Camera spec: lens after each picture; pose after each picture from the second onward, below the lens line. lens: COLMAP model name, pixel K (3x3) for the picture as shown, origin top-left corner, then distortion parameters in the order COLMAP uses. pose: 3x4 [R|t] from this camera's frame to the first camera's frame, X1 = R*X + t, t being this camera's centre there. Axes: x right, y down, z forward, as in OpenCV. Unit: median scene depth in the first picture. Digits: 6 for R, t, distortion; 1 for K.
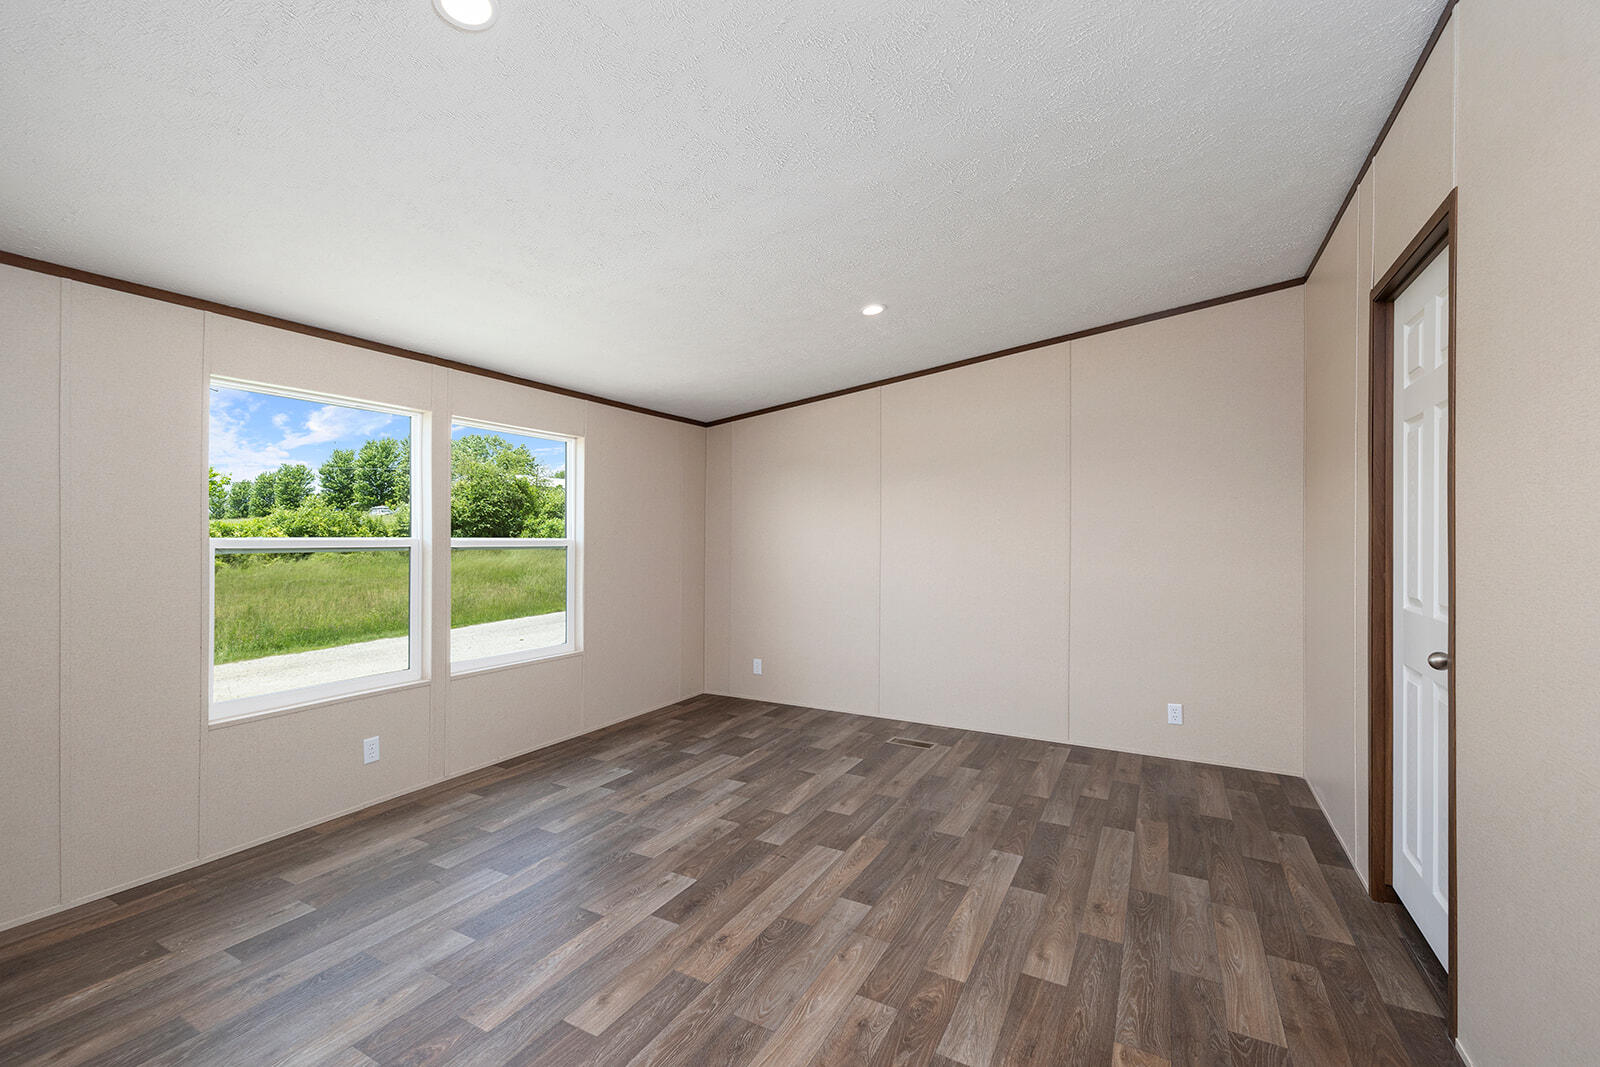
lens RADIAL K [[684.5, 0, 800.0], [0, 684.5, 533.5], [0, 0, 1]] dist [-0.000618, -0.000881]
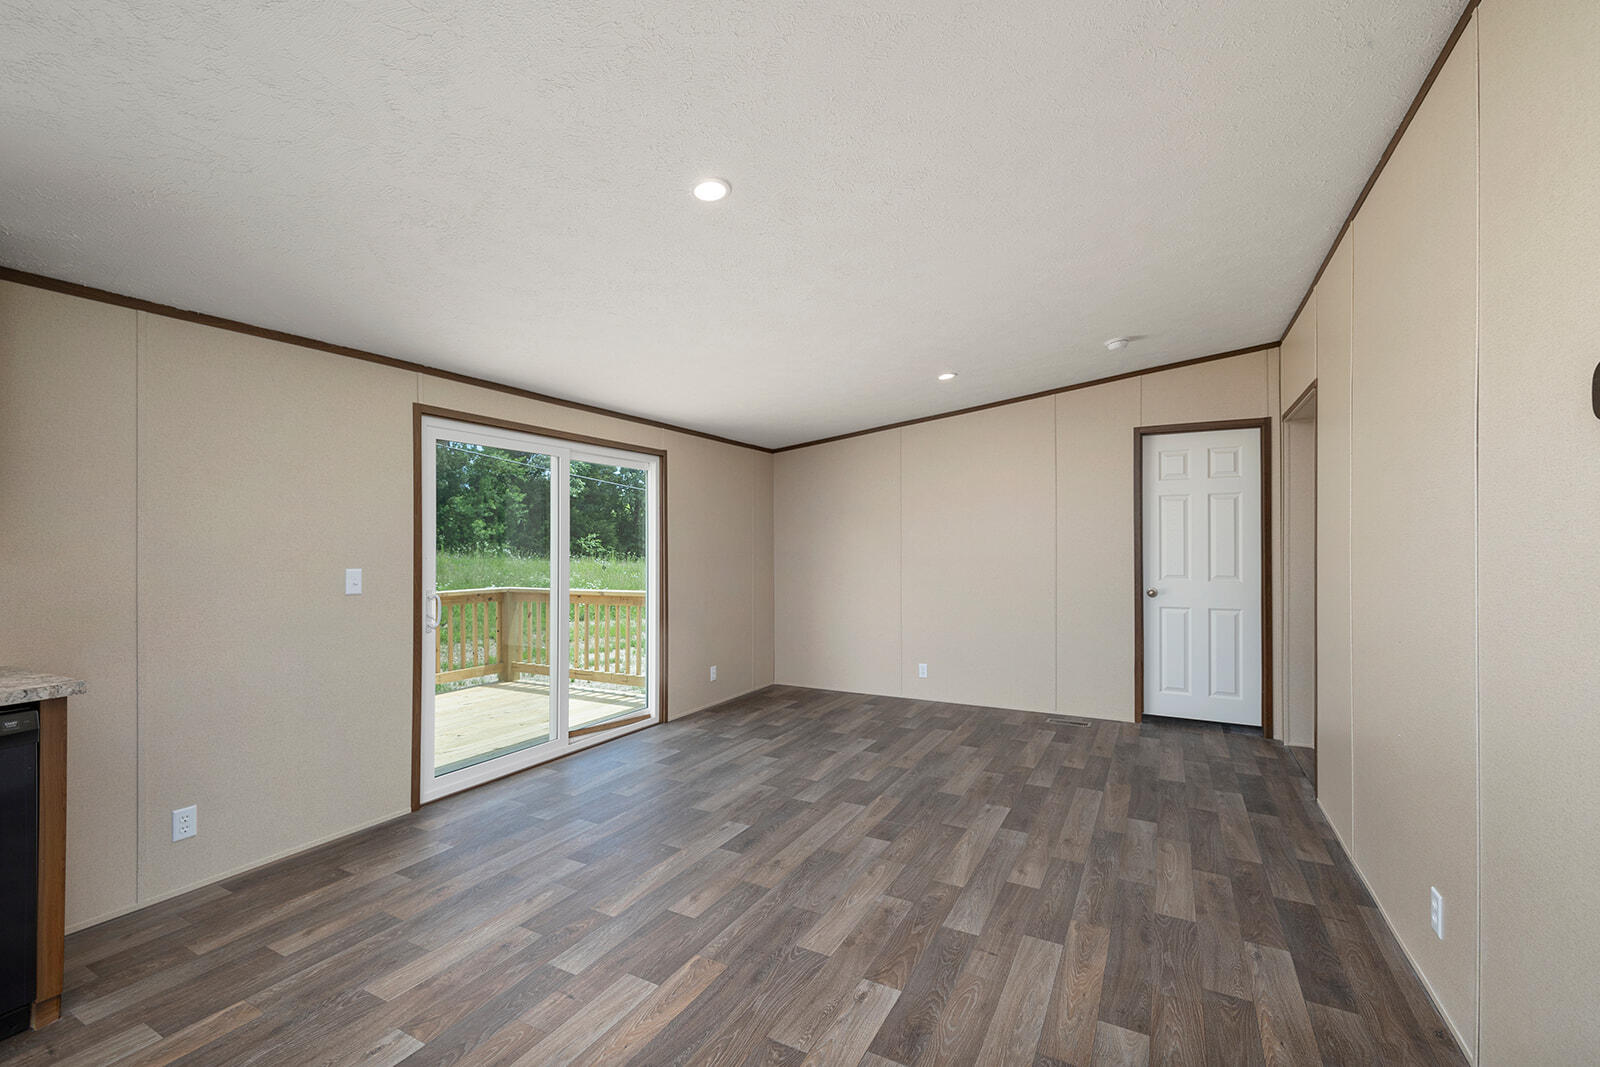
lens RADIAL K [[693.6, 0, 810.6], [0, 693.6, 537.2], [0, 0, 1]] dist [0.000240, -0.000232]
pose [[0.999865, -0.004589, 0.015780, -0.057015], [0.004673, 0.999975, -0.005285, -0.013552], [-0.015755, 0.005358, 0.999862, -0.268988]]
